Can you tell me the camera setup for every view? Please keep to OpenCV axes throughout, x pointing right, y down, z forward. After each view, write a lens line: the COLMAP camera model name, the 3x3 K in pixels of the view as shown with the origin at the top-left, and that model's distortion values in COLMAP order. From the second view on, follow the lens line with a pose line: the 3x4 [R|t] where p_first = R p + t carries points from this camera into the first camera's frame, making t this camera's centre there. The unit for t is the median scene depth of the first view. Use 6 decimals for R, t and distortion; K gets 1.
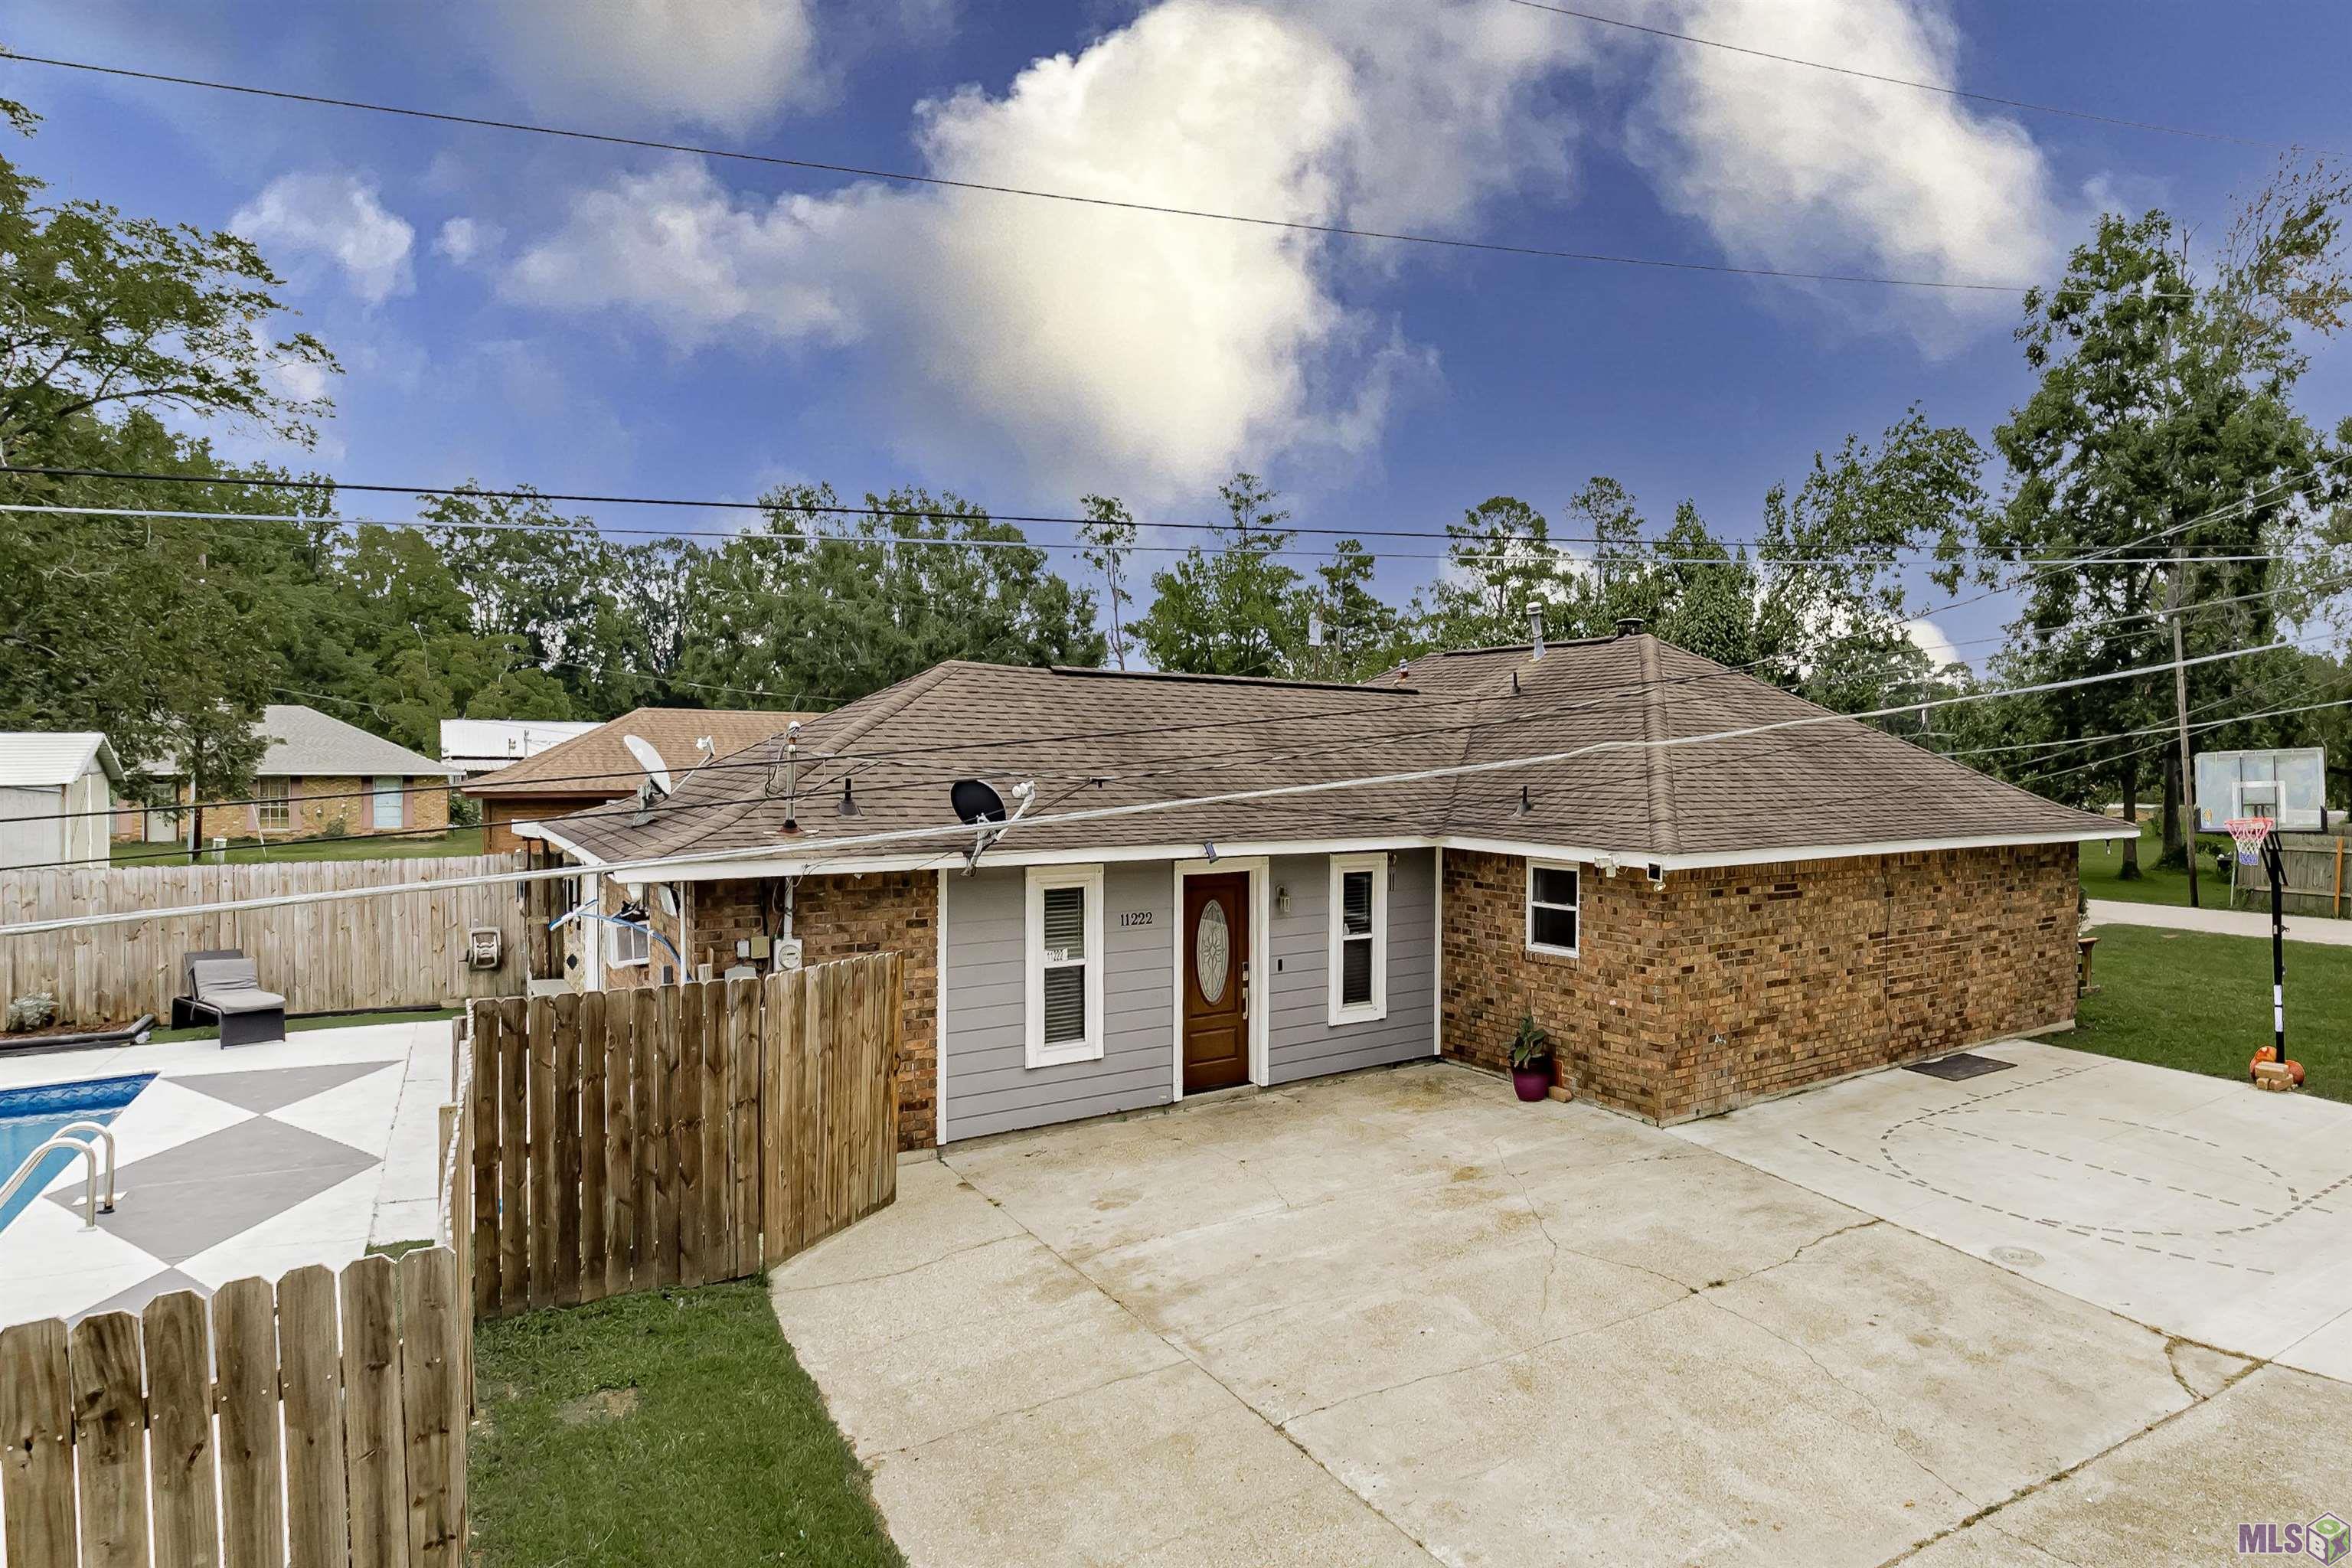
lens RADIAL K [[1166.4, 0, 1176.0], [0, 1166.4, 784.0], [0, 0, 1]] dist [0.004612, 0.000280]
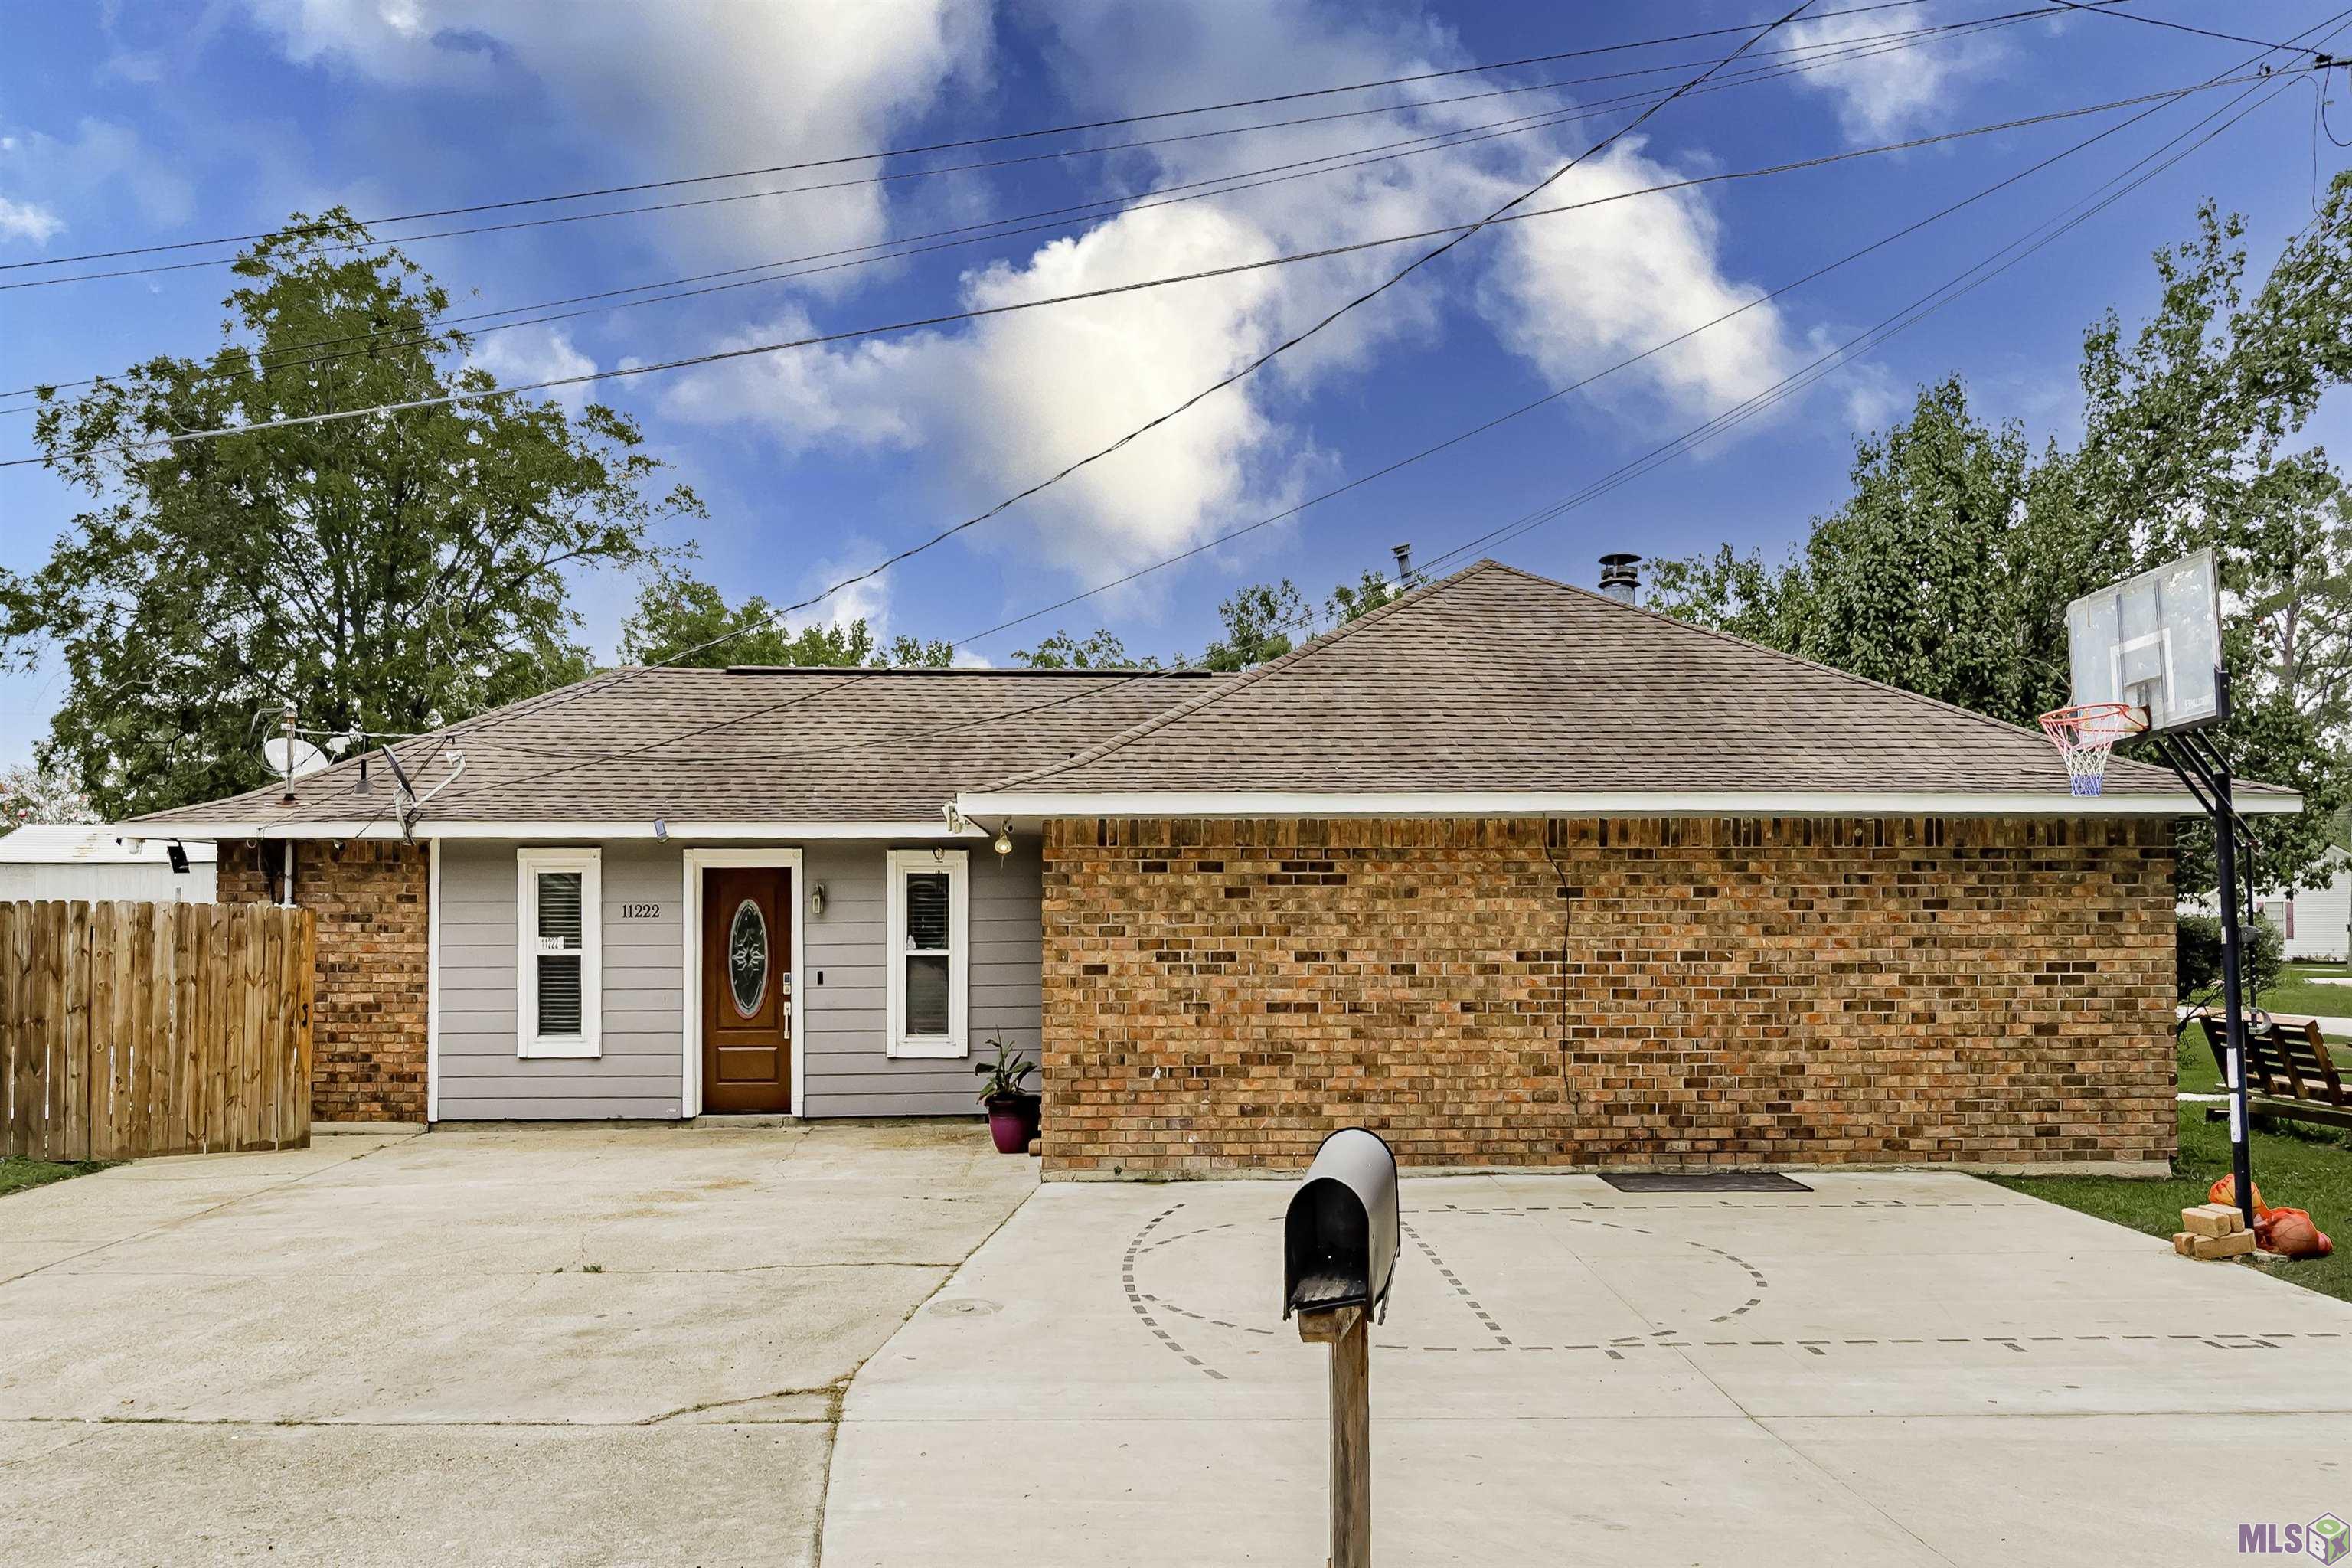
lens RADIAL K [[1422.4, 0, 1176.1], [0, 1422.4, 921.5], [0, 0, 1]] dist [-0.003535, 0.002851]
pose [[0.851821, -0.000648, -0.523833, 0.919313], [-0.016155, 0.999491, -0.027507, 0.148776], [0.523584, 0.031894, 0.851377, 0.266690]]
